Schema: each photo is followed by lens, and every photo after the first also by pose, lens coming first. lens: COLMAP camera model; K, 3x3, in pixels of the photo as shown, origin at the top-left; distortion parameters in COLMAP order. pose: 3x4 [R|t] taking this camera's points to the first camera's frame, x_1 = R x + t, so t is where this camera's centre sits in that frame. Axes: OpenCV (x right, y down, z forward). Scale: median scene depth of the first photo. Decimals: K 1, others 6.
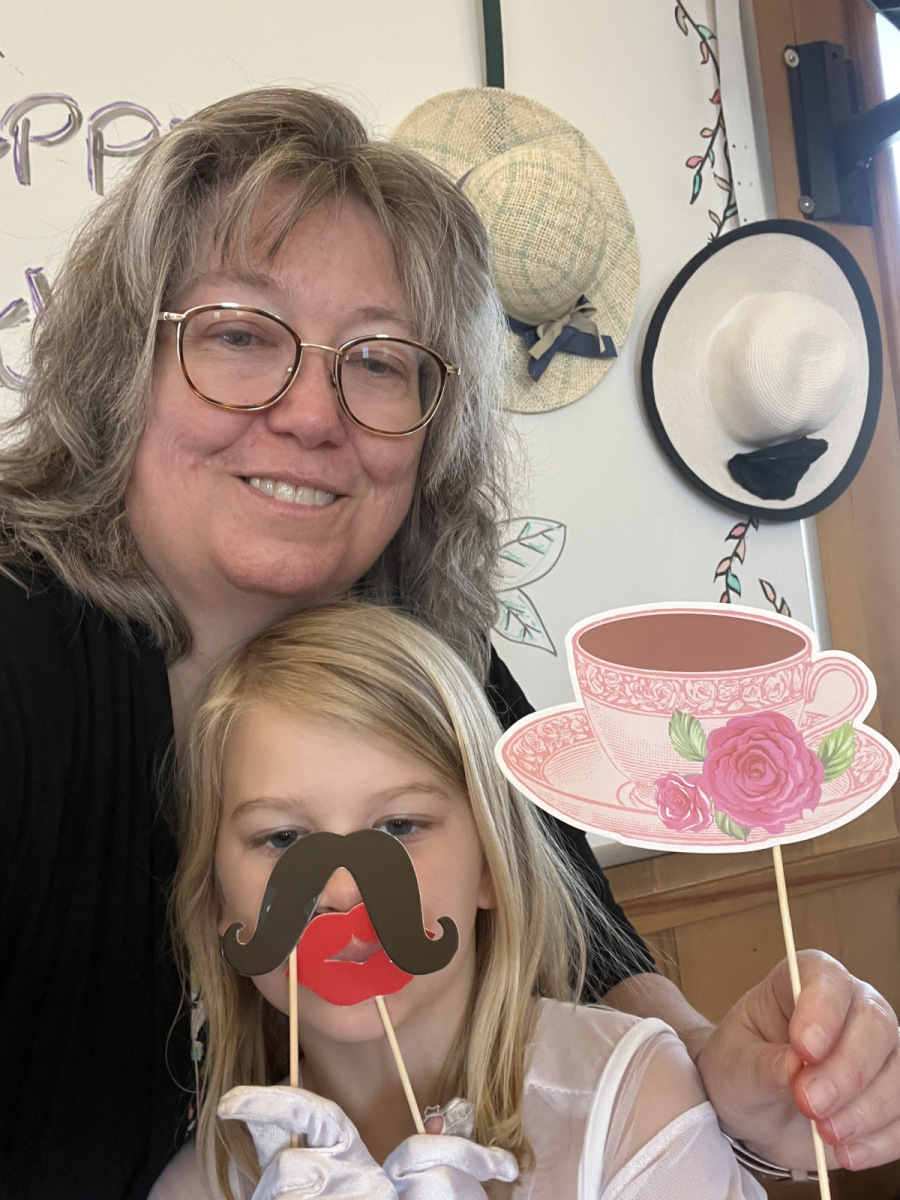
lens RADIAL K [[1038.0, 0, 452.7], [0, 1038.0, 600.7], [0, 0, 1]] dist [0.020416, 0.002035]
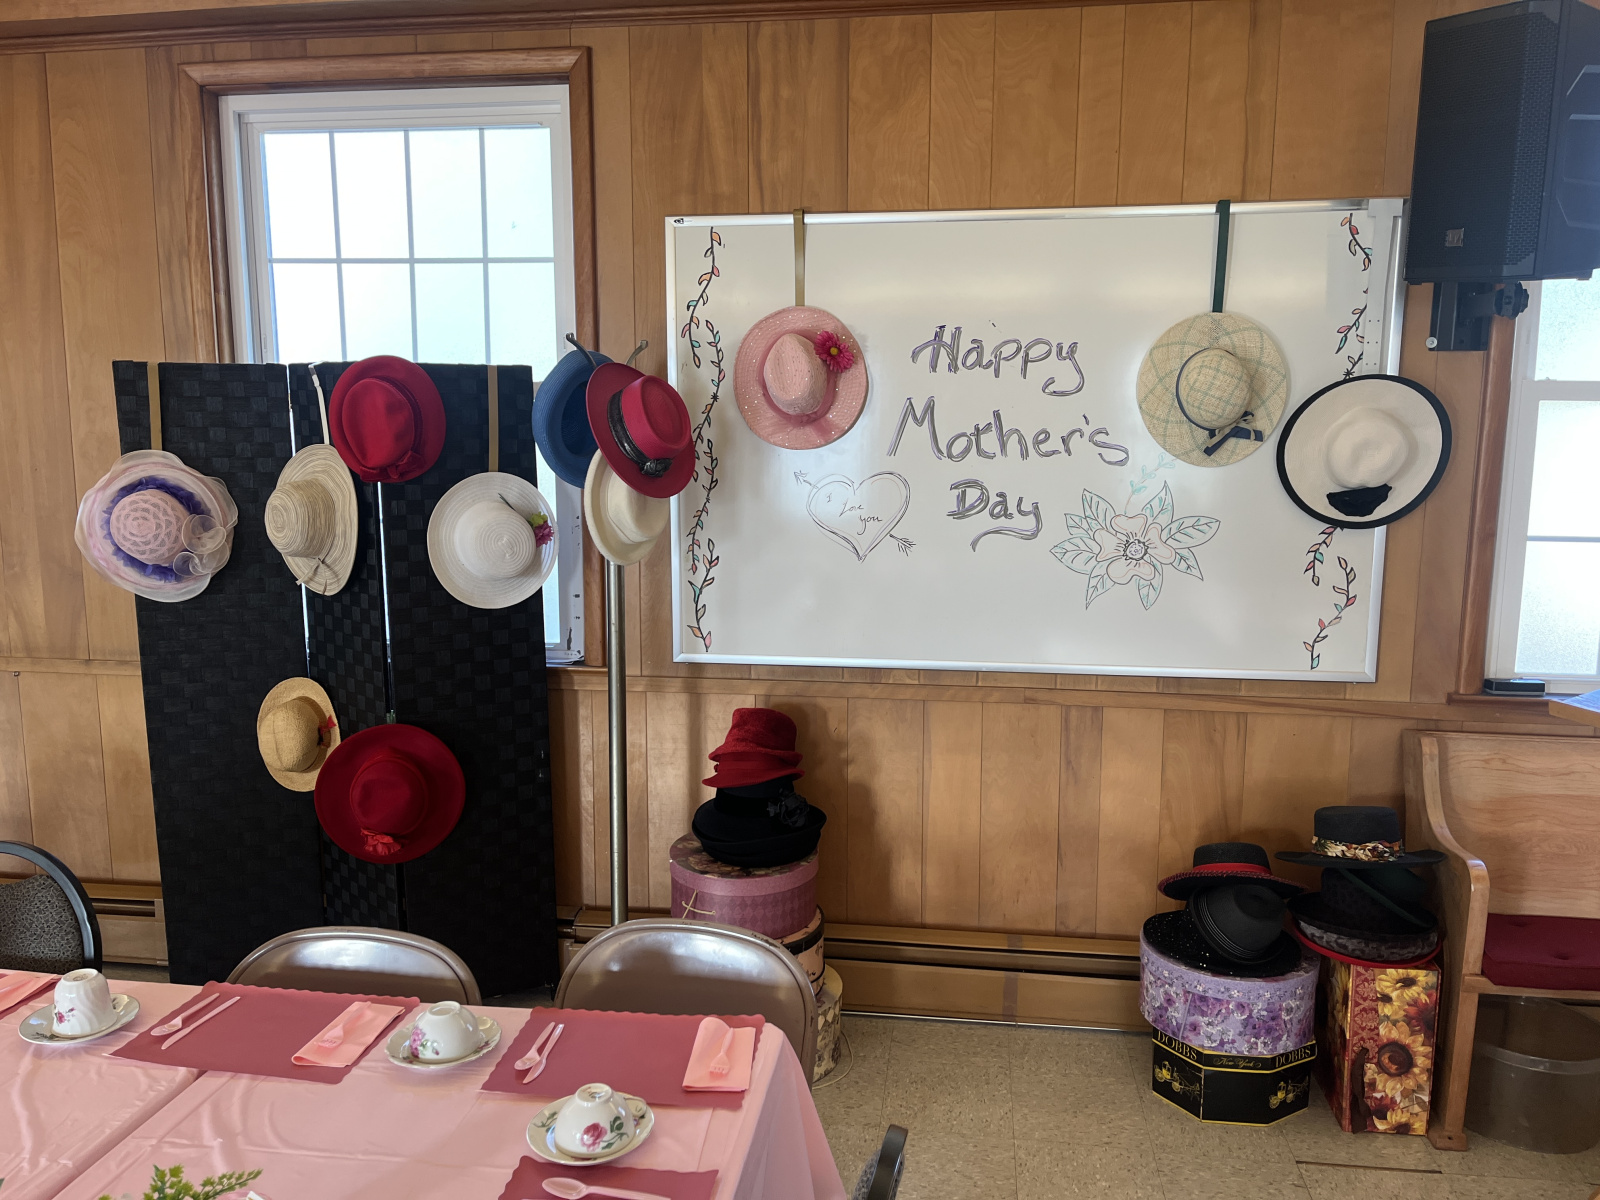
lens RADIAL K [[1239.7, 0, 801.1], [0, 1239.7, 603.5], [0, 0, 1]] dist [0.055081, -0.020821]
pose [[0.830181, 0.189223, -0.524400, 0.712300], [-0.072221, 0.969213, 0.235394, -0.415478], [0.552797, -0.157547, 0.818288, -1.474425]]
